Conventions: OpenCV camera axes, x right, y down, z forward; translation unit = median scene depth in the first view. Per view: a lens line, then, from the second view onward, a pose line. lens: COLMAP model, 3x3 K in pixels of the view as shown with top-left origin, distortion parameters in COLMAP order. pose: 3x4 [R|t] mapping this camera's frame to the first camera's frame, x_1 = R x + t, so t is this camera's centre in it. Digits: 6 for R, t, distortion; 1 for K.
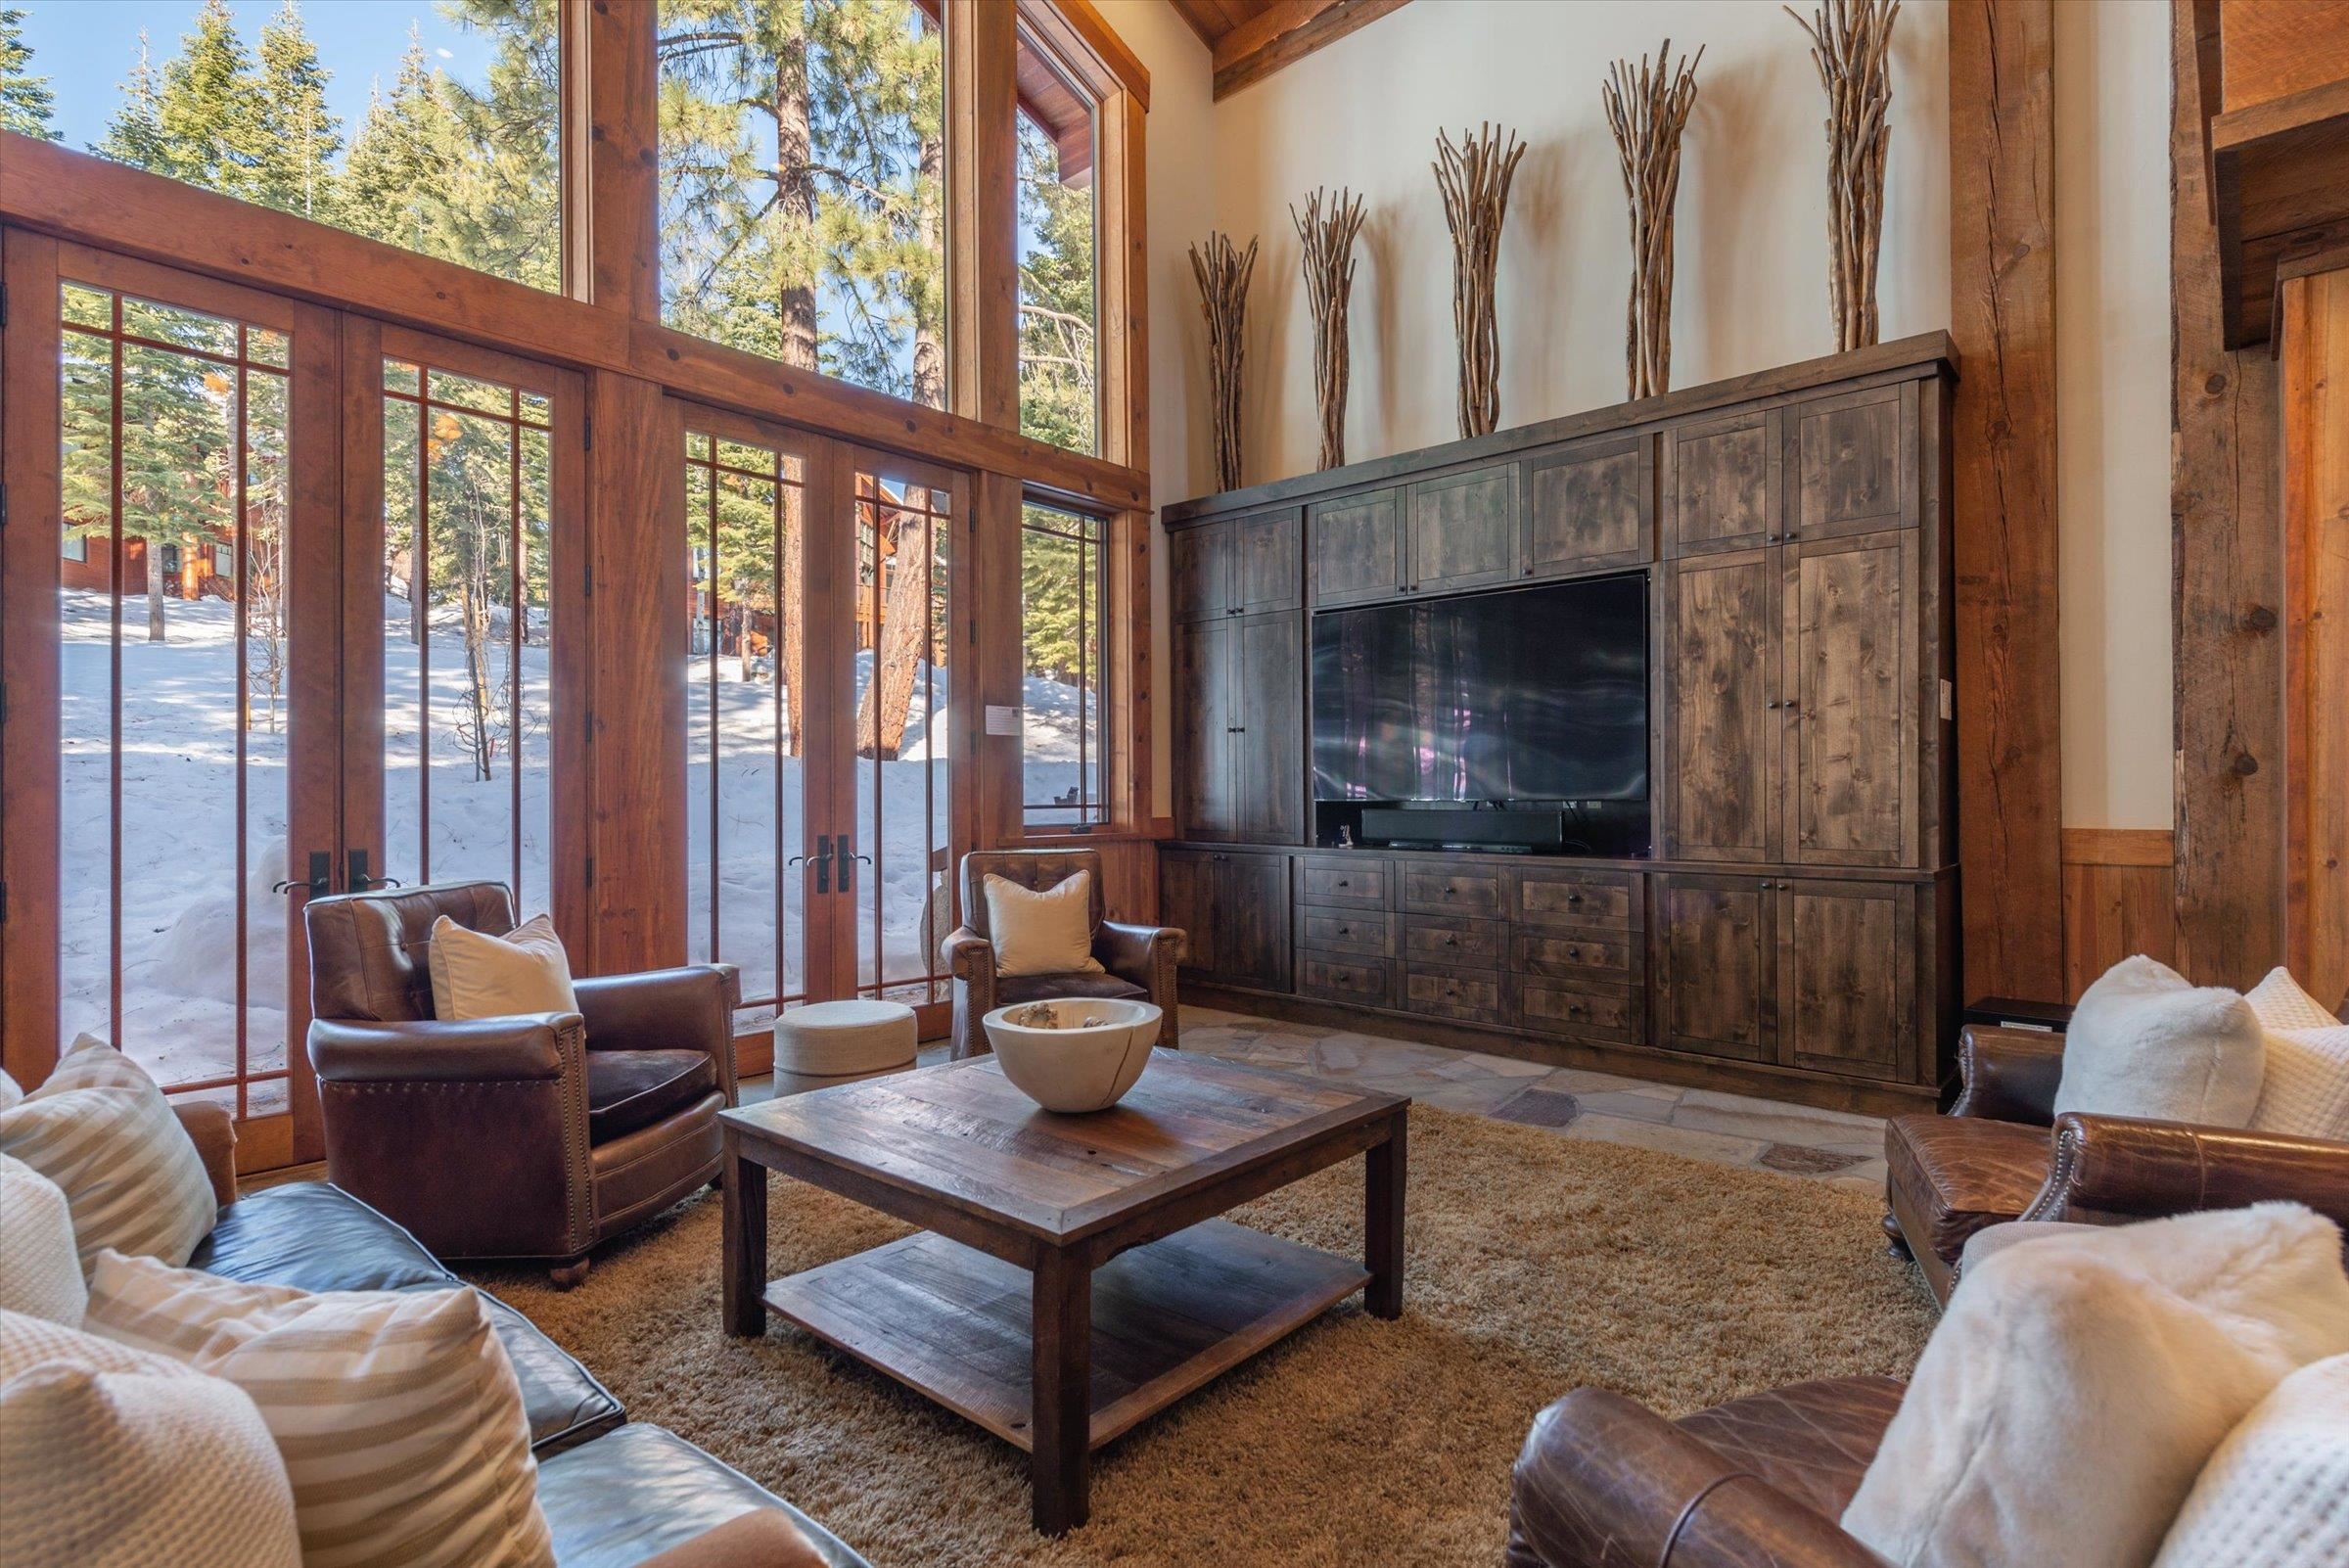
lens RADIAL K [[1164.7, 0, 1178.3], [0, 1164.7, 781.9], [0, 0, 1]] dist [-0.001195, -0.000432]
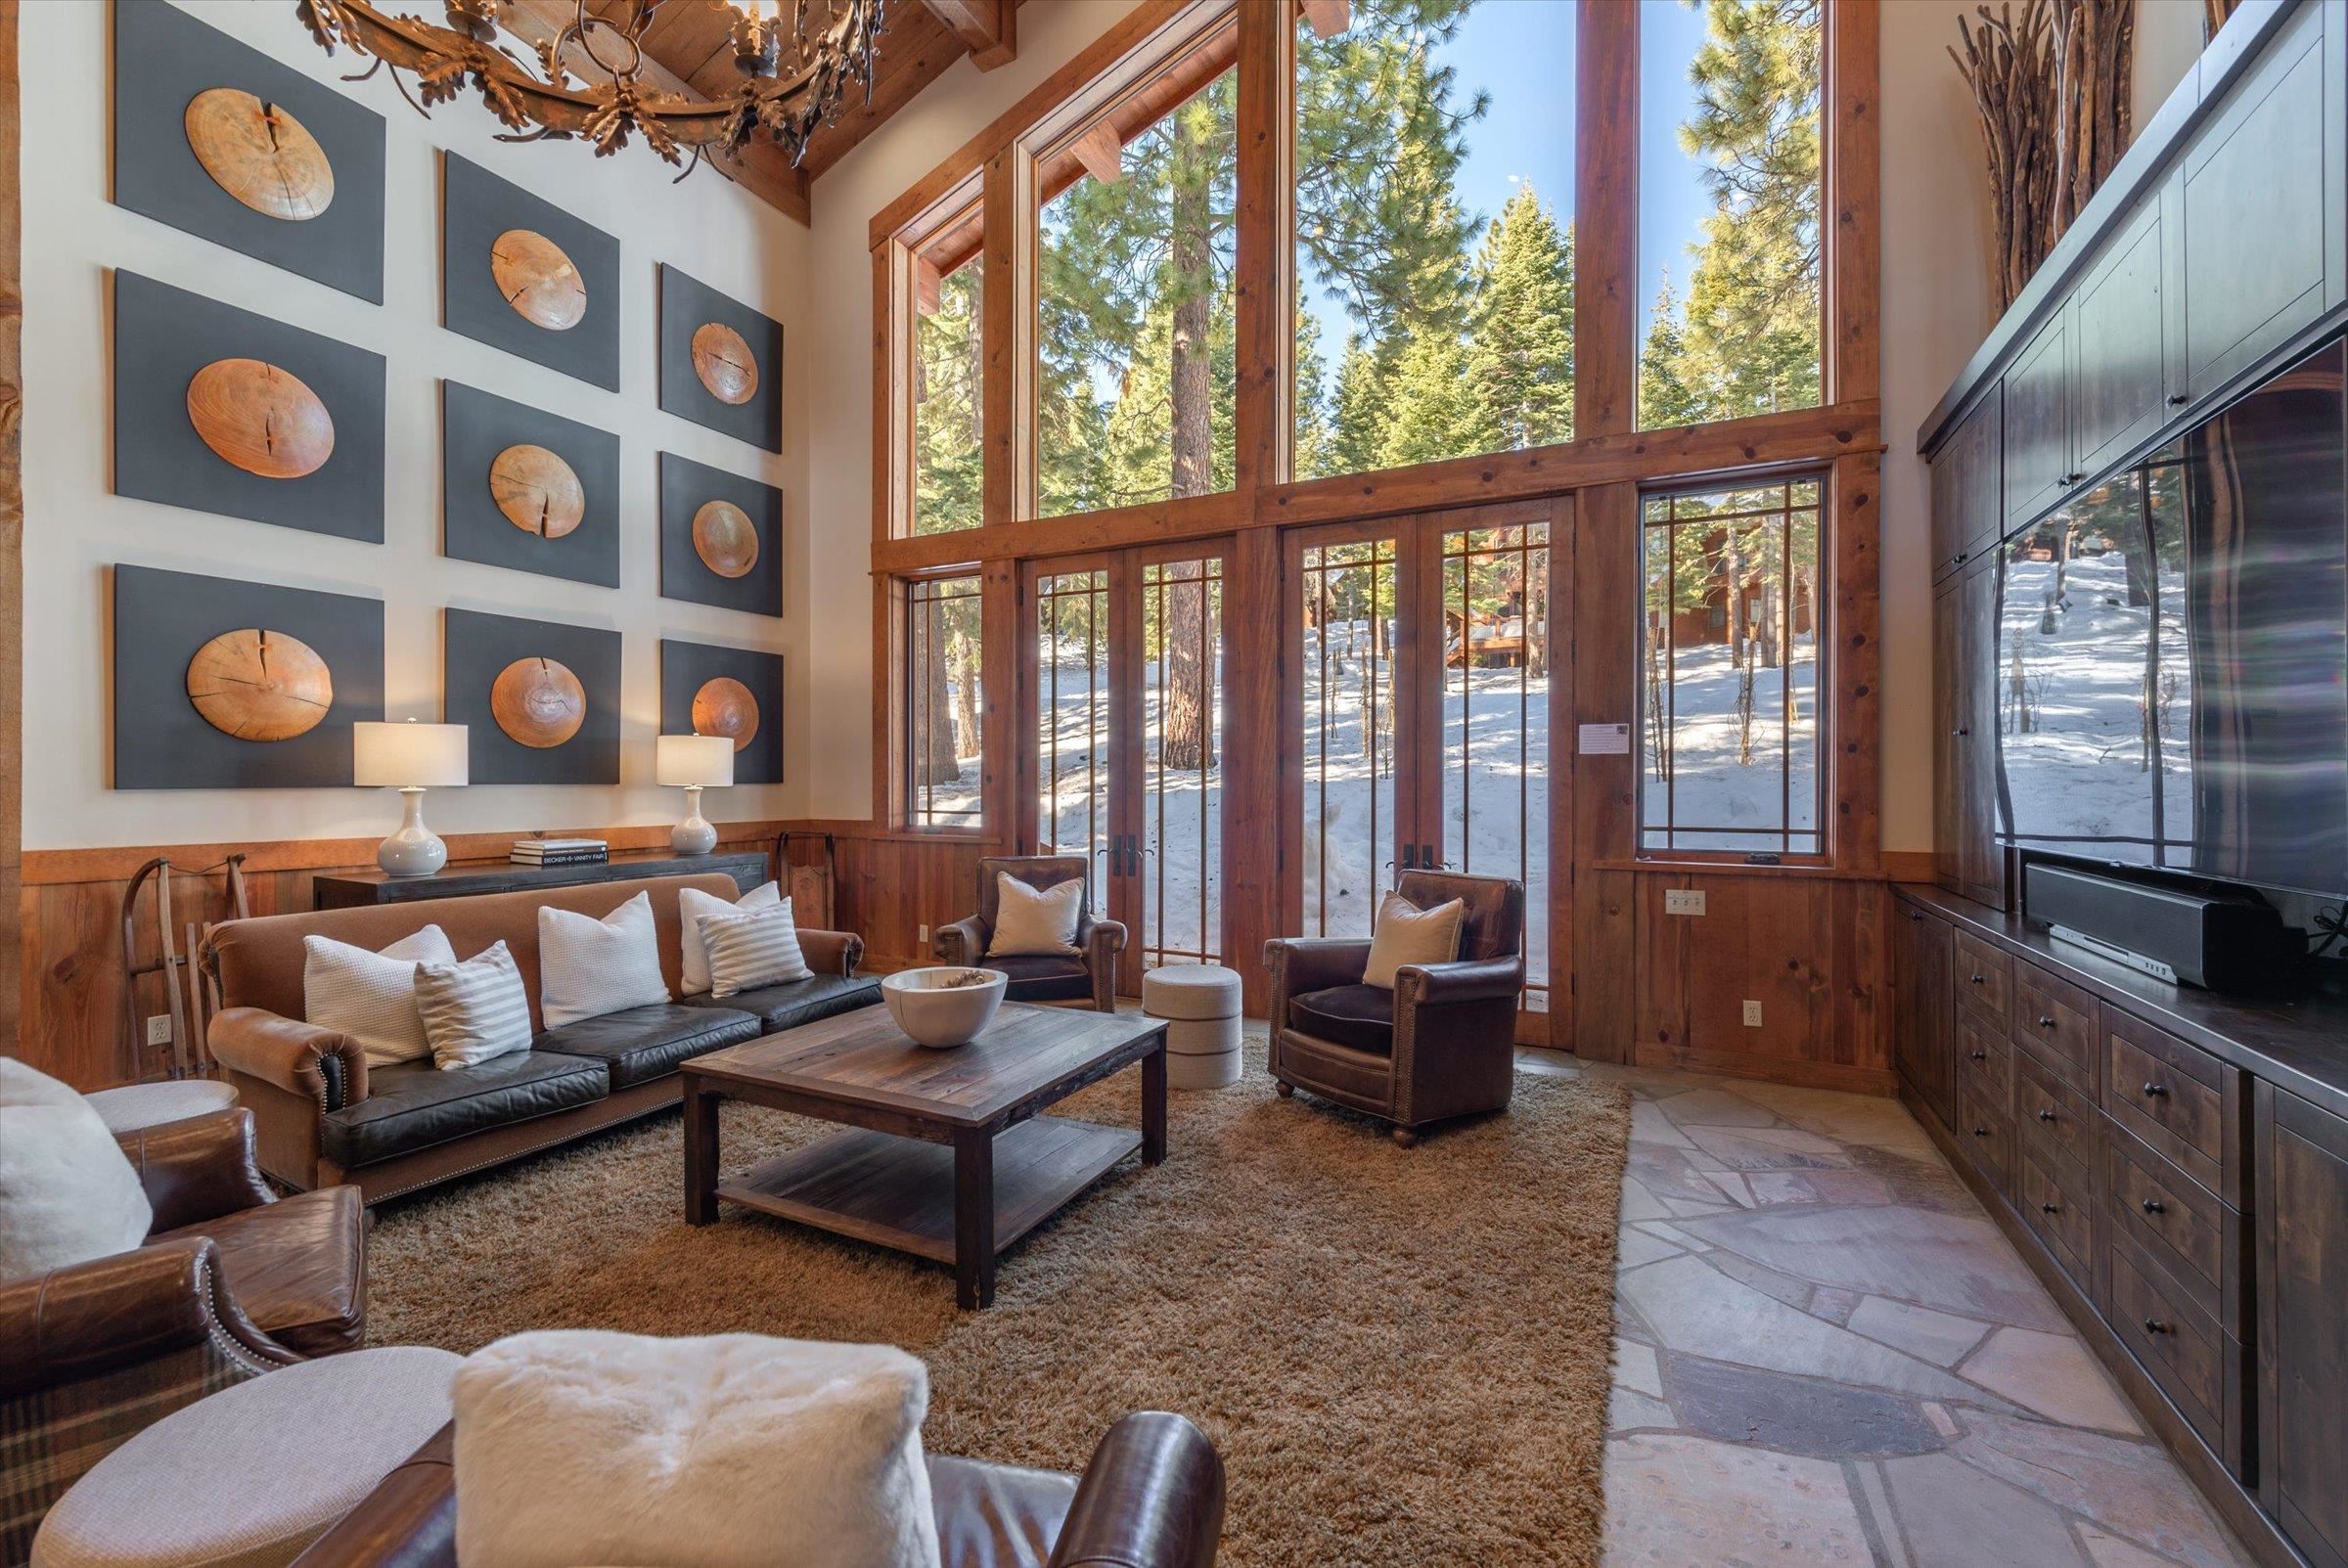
lens RADIAL K [[930.9, 0, 1184.3], [0, 930.9, 787.7], [0, 0, 1]] dist [0.001424, -0.000012]
pose [[0.257871, 0.009504, -0.966133, 0.541472], [0.003017, 0.999939, 0.010641, -0.022363], [0.966175, -0.005659, 0.257826, 0.489589]]
